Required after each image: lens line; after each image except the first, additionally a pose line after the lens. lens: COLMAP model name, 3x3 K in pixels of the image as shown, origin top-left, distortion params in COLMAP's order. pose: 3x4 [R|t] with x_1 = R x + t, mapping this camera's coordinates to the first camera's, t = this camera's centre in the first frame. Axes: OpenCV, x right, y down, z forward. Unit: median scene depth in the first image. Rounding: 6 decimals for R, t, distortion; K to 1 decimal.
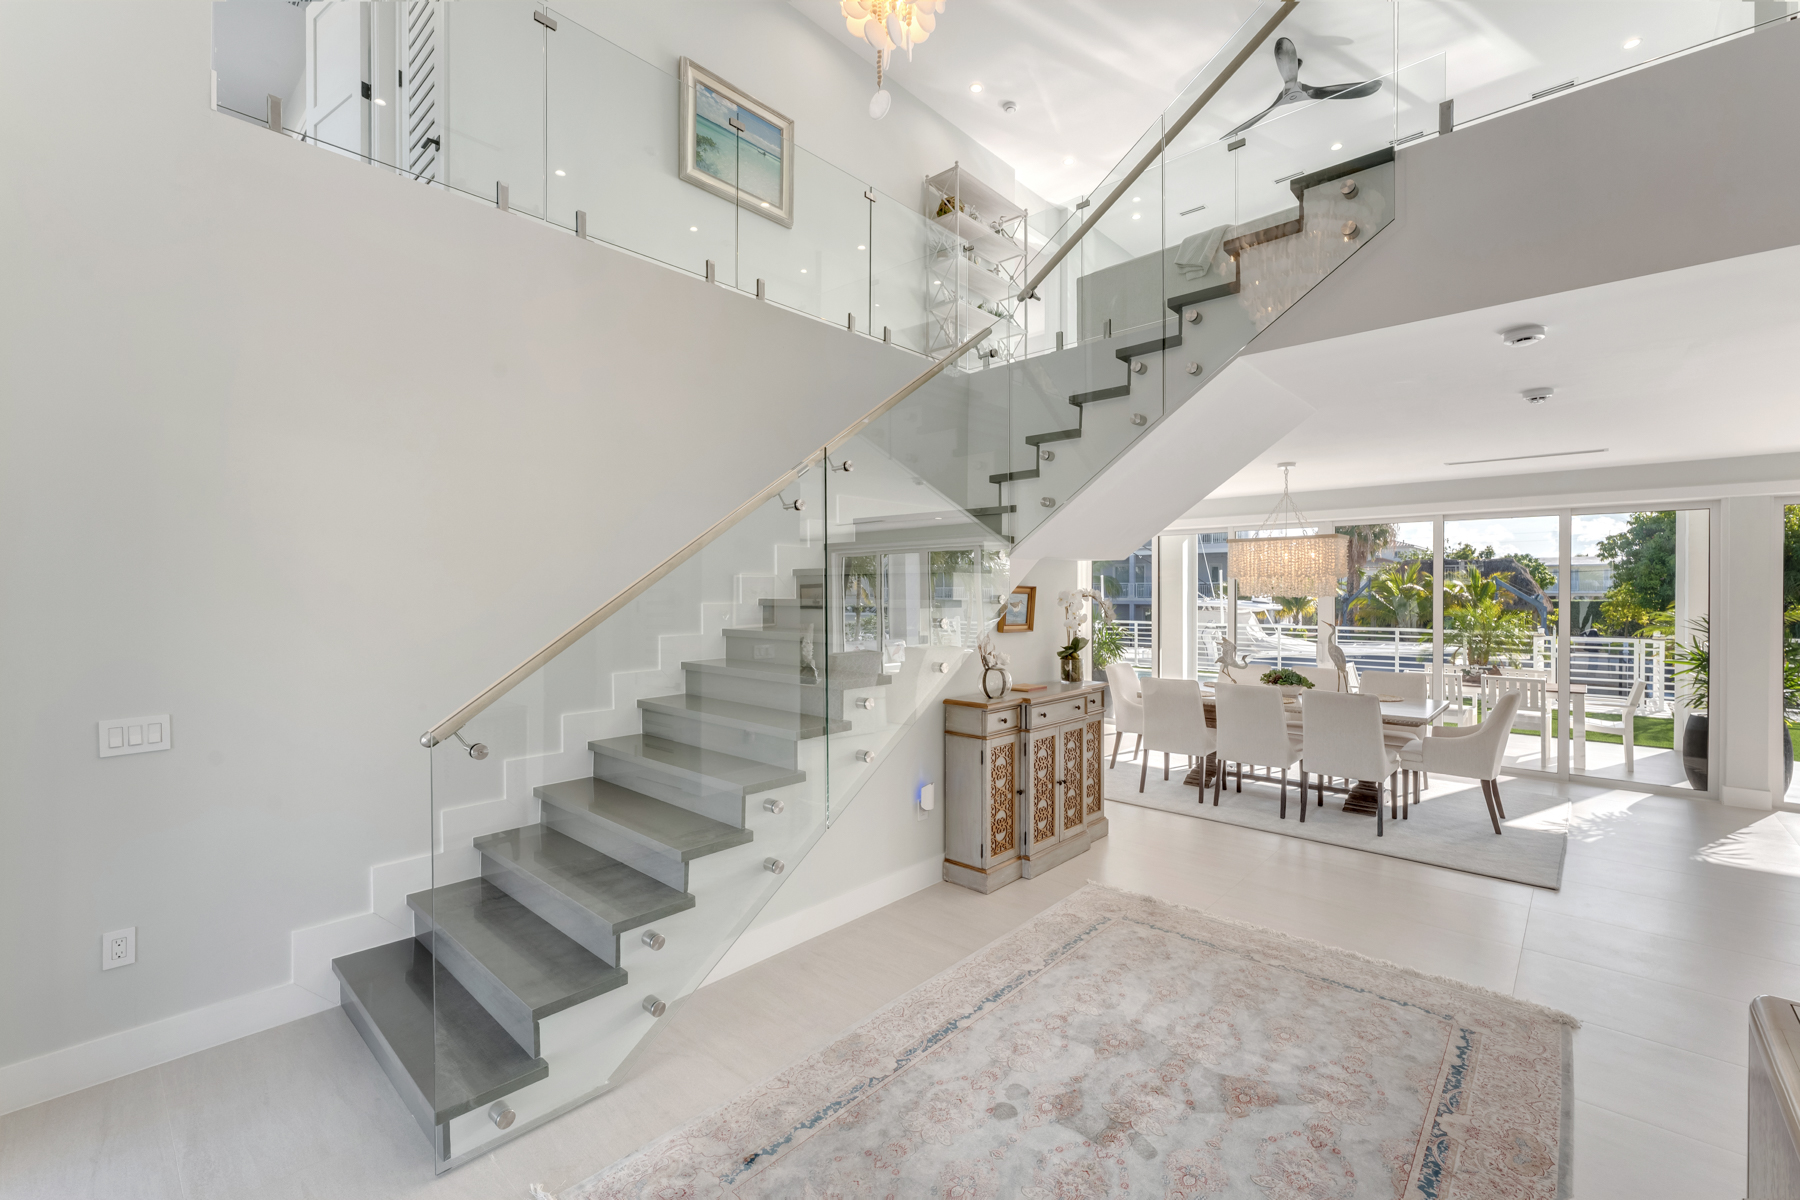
lens RADIAL K [[748.7, 0, 890.1], [0, 748.7, 604.8], [0, 0, 1]] dist [0.000224, -0.001548]
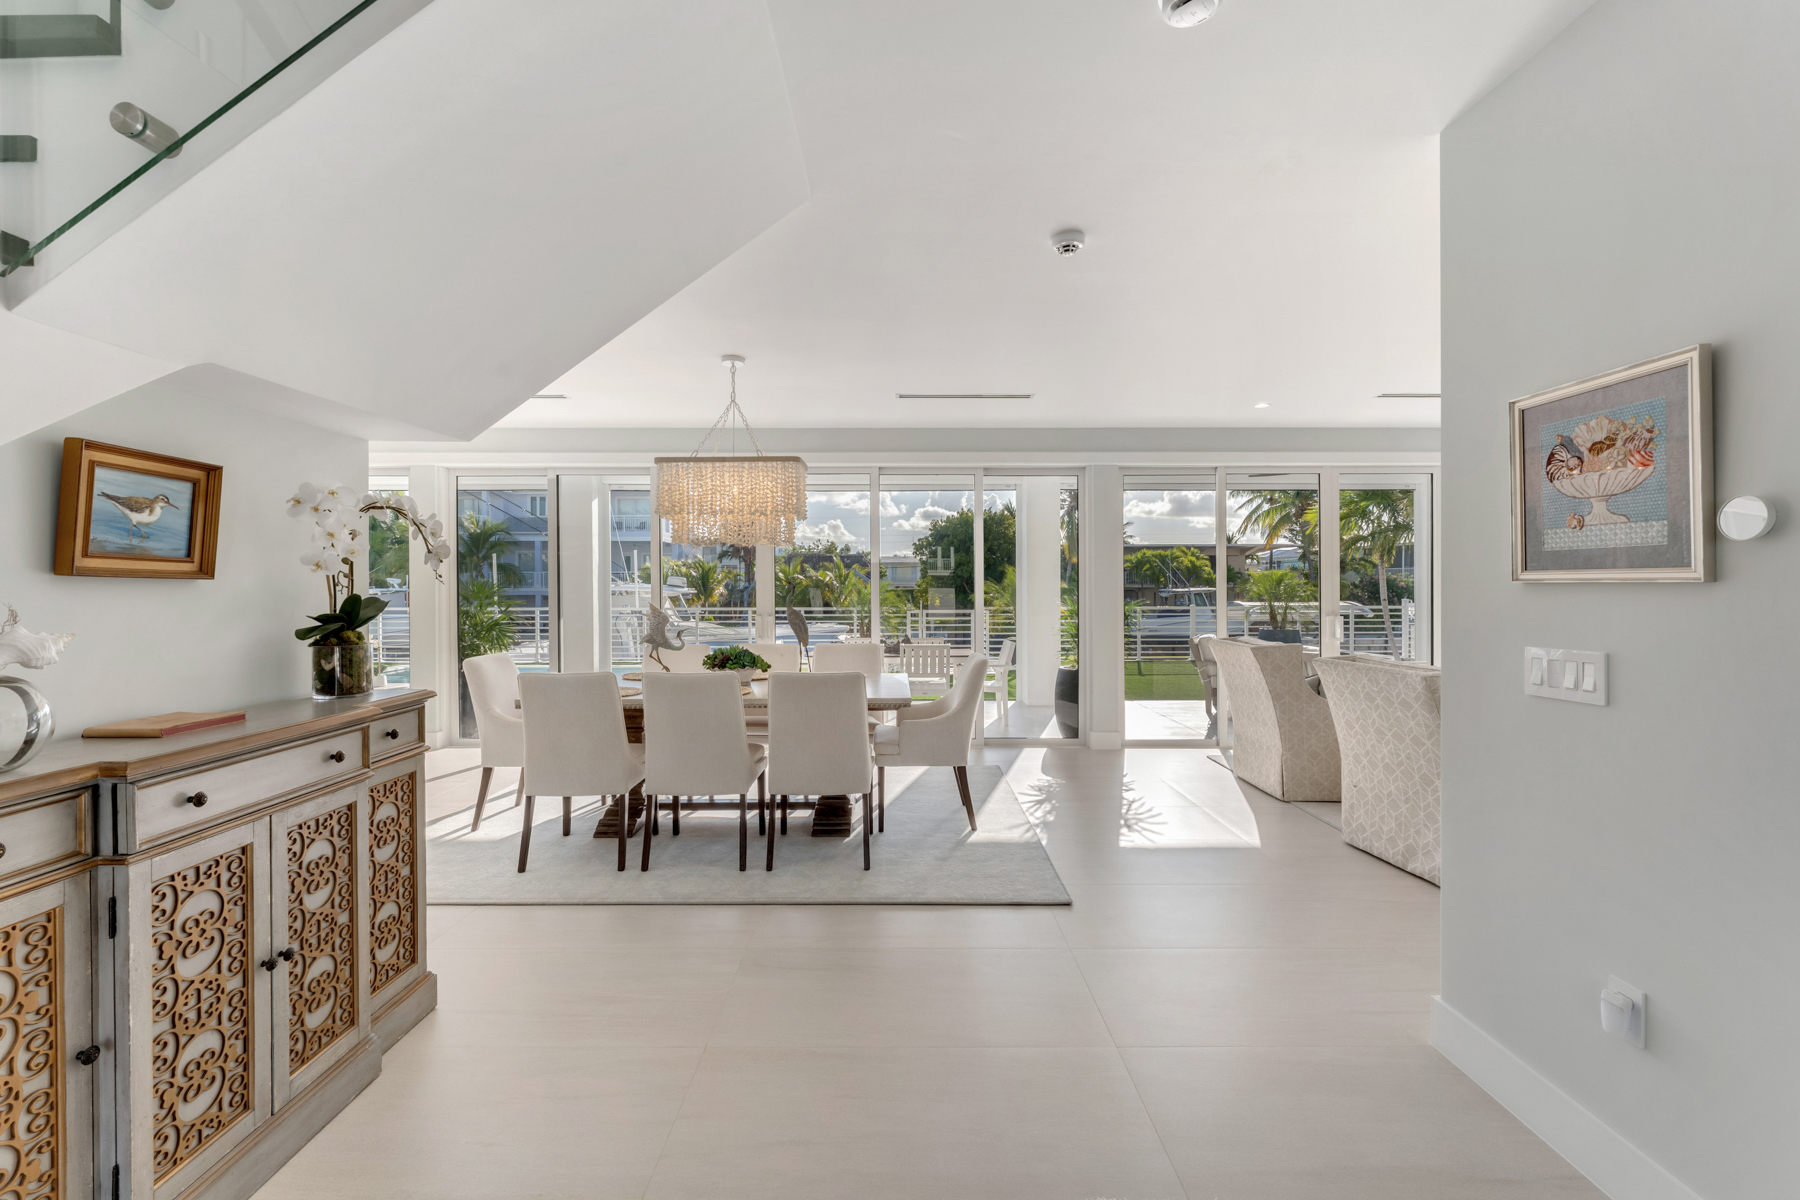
lens RADIAL K [[748.7, 0, 876.7], [0, 748.7, 592.5], [0, 0, 1]] dist [0.000224, -0.001548]
pose [[0.744314, -0.004442, 0.667815, 0.175164], [0.009669, 0.999945, -0.004126, 0.044705], [-0.667760, 0.009528, 0.744316, 0.434866]]
